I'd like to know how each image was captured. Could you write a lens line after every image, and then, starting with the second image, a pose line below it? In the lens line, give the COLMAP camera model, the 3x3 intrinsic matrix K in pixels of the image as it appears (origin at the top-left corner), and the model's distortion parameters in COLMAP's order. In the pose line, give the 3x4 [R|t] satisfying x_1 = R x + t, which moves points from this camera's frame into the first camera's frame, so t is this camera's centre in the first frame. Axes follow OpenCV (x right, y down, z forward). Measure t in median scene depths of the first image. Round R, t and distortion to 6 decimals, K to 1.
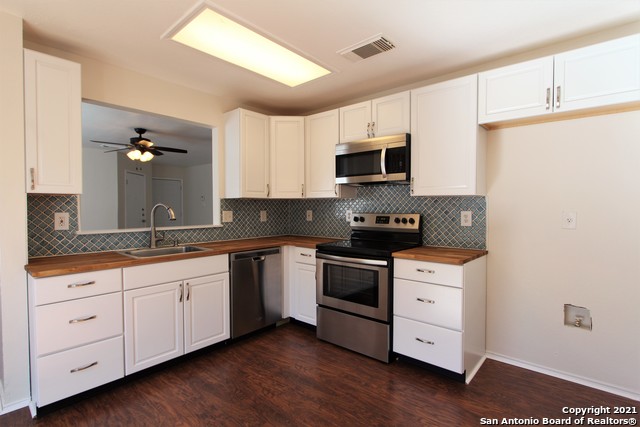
lens RADIAL K [[314.5, 0, 317.3], [0, 314.5, 215.0], [0, 0, 1]] dist [-0.013713, 0.002142]
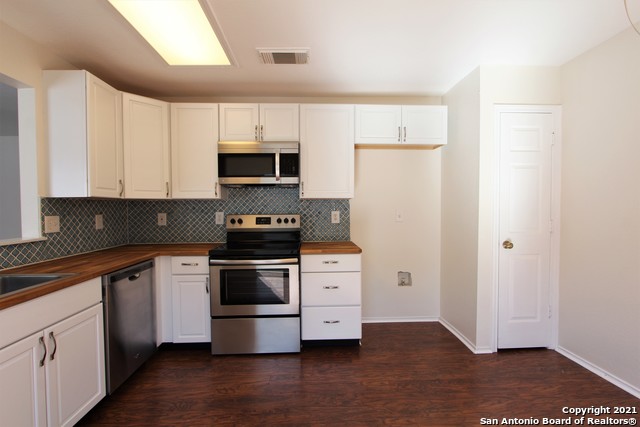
lens RADIAL K [[295.5, 0, 318.0], [0, 295.5, 214.9], [0, 0, 1]] dist [-0.017676, 0.001896]
pose [[0.724675, -0.022198, 0.688733, -0.383897], [0.025598, 0.999658, 0.005285, -0.005142], [-0.688615, 0.013800, 0.724996, 0.194290]]
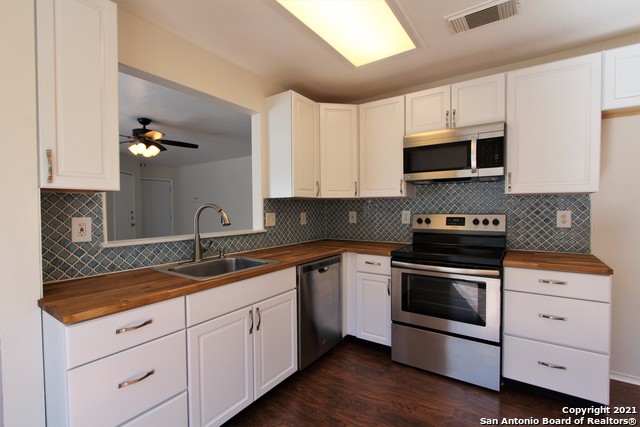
lens RADIAL K [[295.5, 0, 316.8], [0, 295.5, 215.2], [0, 0, 1]] dist [-0.017676, 0.001896]
pose [[0.994216, -0.009870, 0.106940, -0.313220], [0.010078, 0.999948, -0.001406, -0.005272], [-0.106921, 0.002476, 0.994264, 0.246829]]
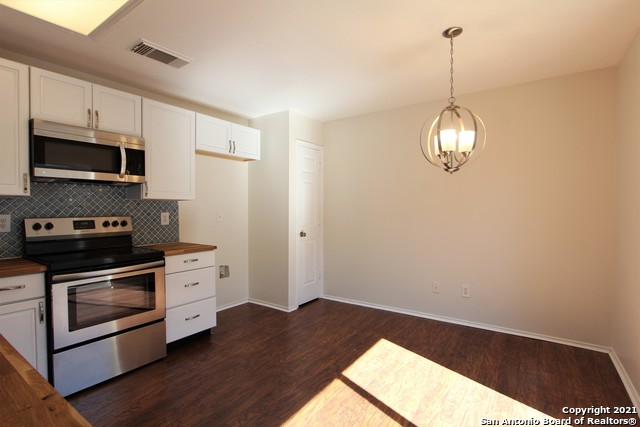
lens RADIAL K [[314.5, 0, 316.7], [0, 314.5, 214.8], [0, 0, 1]] dist [-0.013713, 0.002142]
pose [[-0.102951, -0.019408, 0.994497, -0.795596], [0.029692, 0.999304, 0.022575, -0.013245], [-0.994243, 0.031852, -0.102303, 0.535867]]
